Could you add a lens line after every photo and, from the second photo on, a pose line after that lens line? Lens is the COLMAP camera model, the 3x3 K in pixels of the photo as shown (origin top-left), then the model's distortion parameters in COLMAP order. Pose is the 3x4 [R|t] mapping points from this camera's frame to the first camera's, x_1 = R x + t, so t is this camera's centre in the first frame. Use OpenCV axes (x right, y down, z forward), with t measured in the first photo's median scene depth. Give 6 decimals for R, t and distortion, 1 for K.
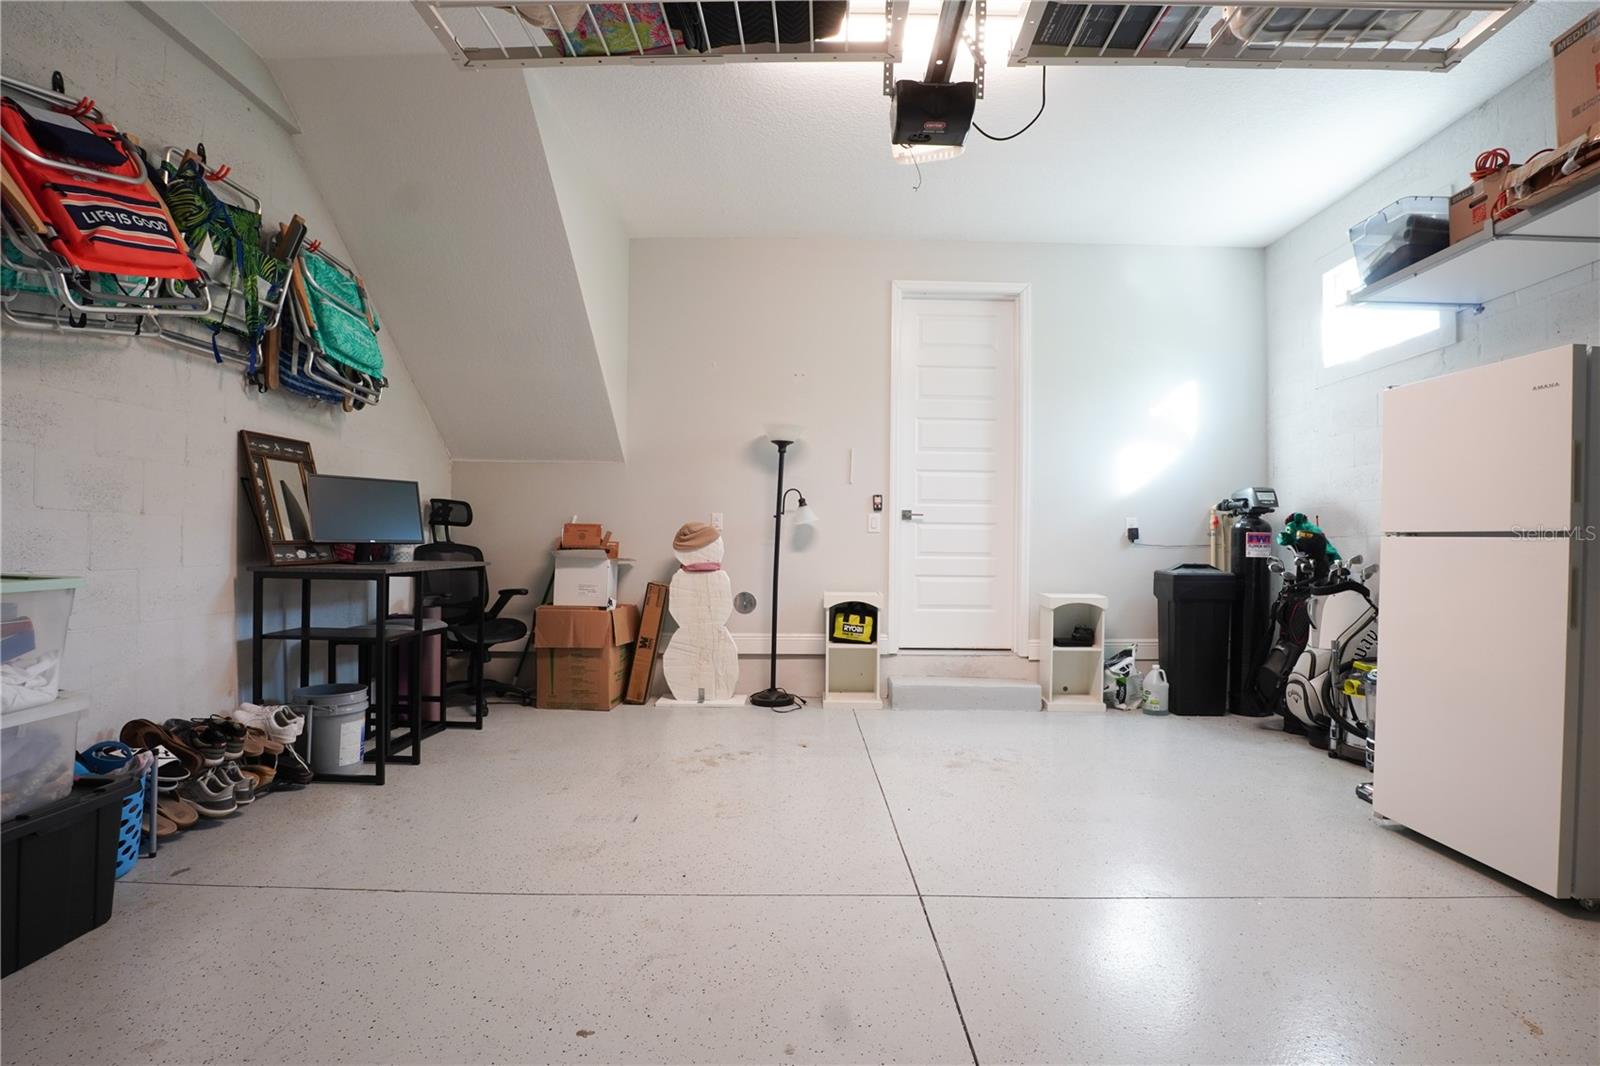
lens RADIAL K [[764.9, 0, 800.0], [0, 764.9, 533.0], [0, 0, 1]] dist [-0.054570, 0.017167]
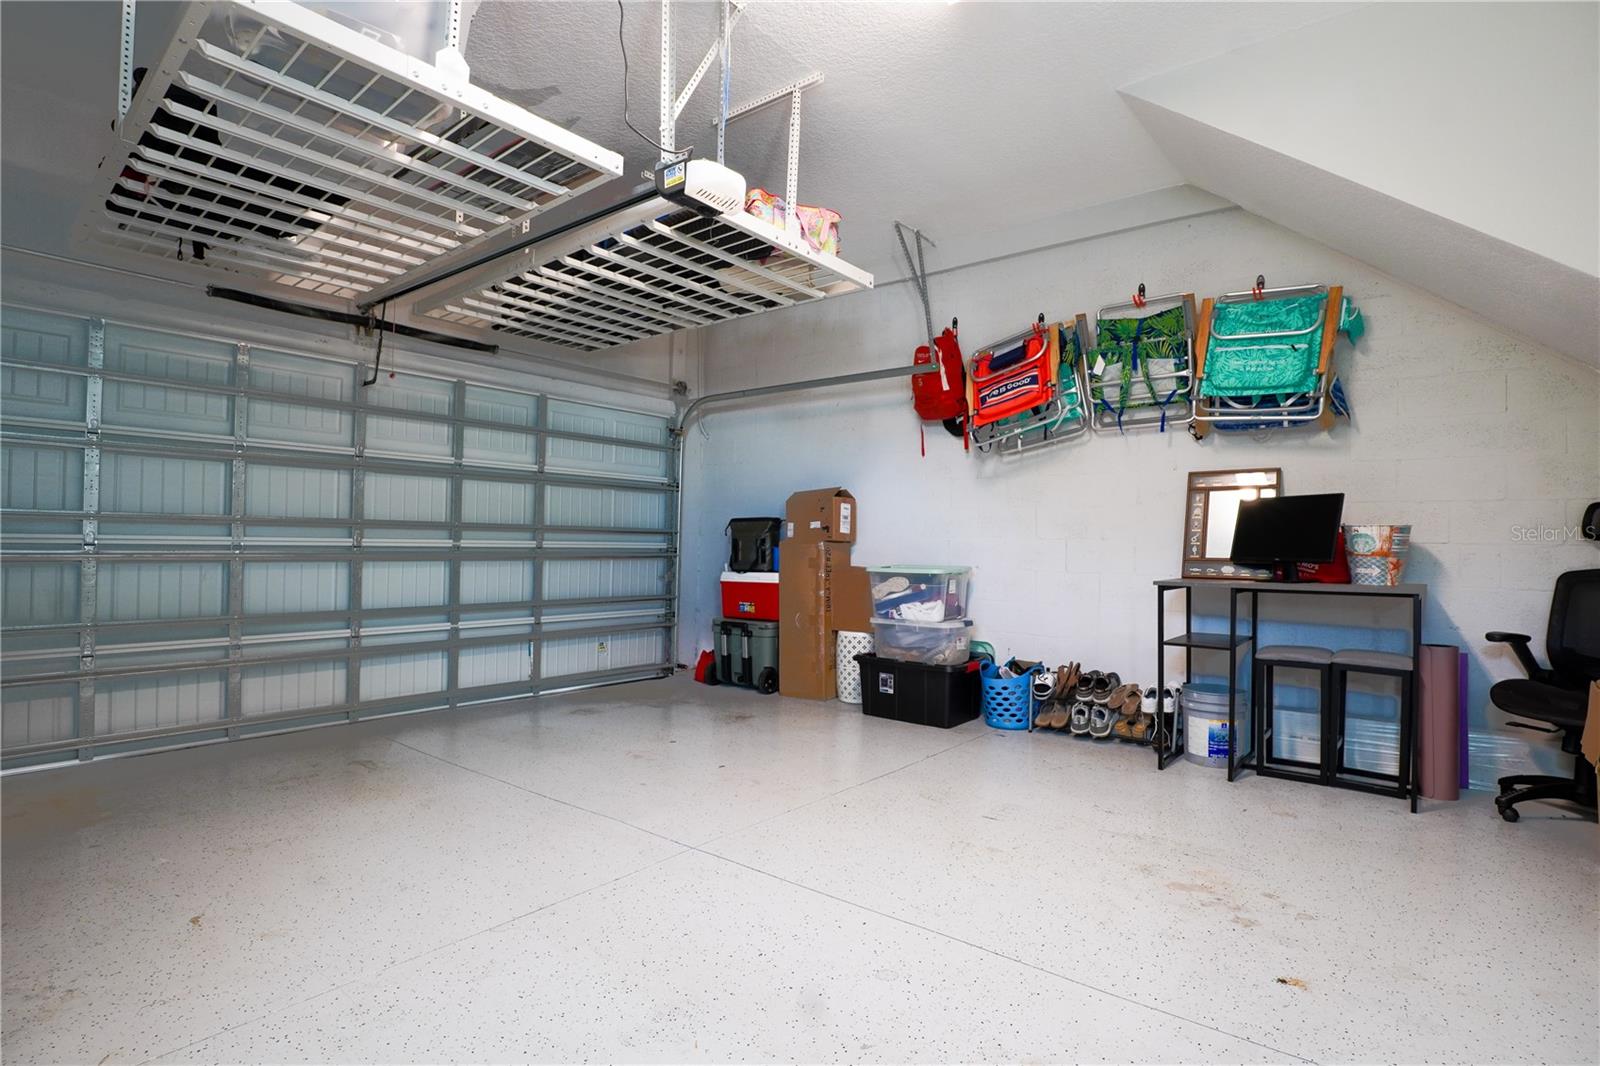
lens RADIAL K [[764.9, 0, 800.0], [0, 764.9, 533.0], [0, 0, 1]] dist [-0.054570, 0.017167]
pose [[-0.597344, -0.022180, -0.801678, 0.626691], [-0.001752, 0.999651, -0.026351, 0.002665], [0.801983, -0.014336, -0.597175, 1.109276]]
